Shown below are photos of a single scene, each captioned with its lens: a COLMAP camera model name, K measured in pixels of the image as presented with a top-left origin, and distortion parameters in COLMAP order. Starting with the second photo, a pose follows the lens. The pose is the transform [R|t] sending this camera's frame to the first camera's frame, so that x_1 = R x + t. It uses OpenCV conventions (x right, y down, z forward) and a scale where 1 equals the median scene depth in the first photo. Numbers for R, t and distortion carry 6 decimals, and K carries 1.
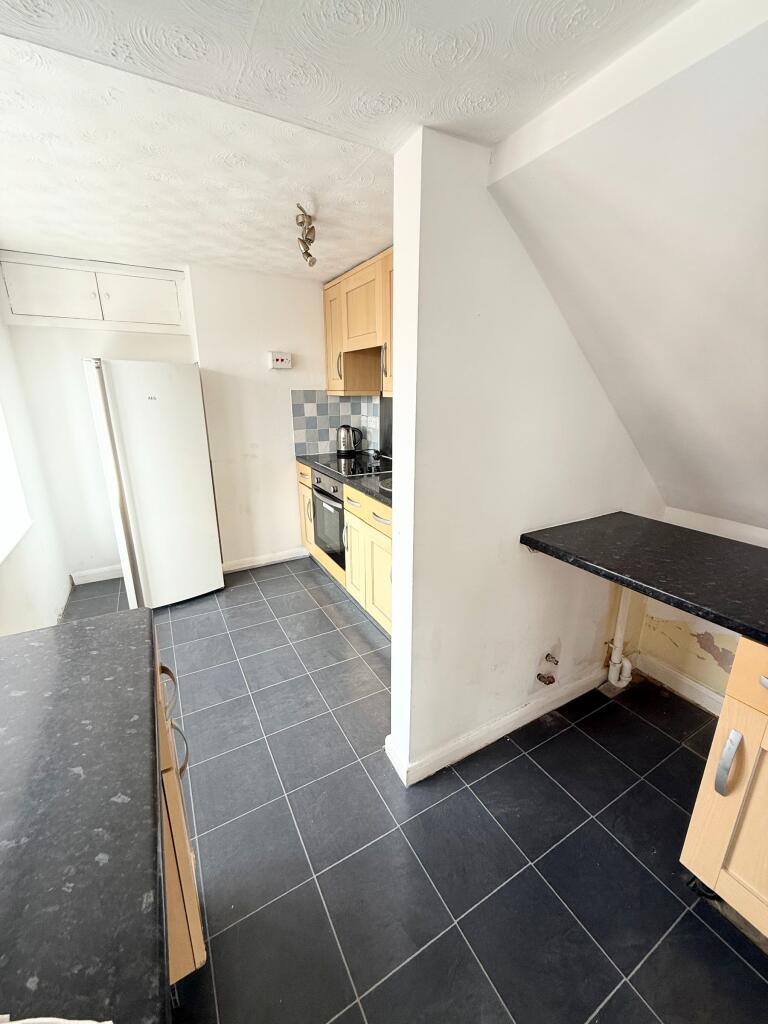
lens RADIAL K [[409.8, 0, 383.4], [0, 409.8, 509.8], [0, 0, 1]] dist [0.000953, -0.000128]
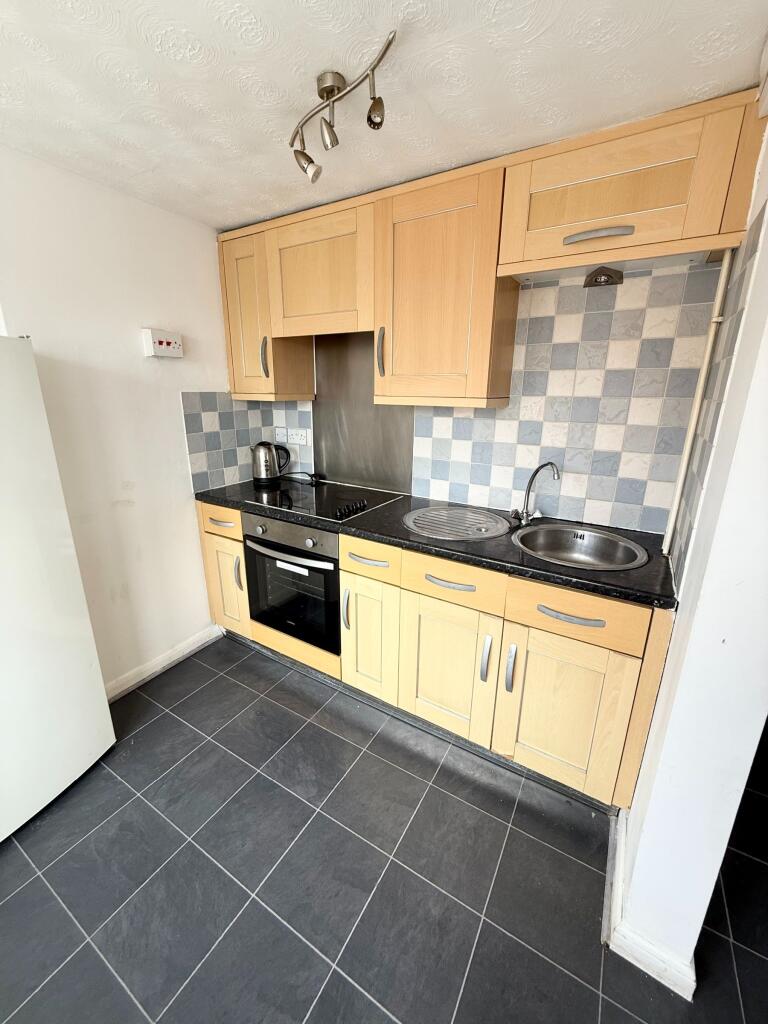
lens RADIAL K [[409.8, 0, 384.9], [0, 409.8, 509.7], [0, 0, 1]] dist [0.000953, -0.000128]
pose [[0.869091, -0.128314, 0.477719, -0.269864], [0.128567, 0.991174, 0.032331, -0.089265], [-0.477651, 0.033321, 0.877917, 0.291150]]
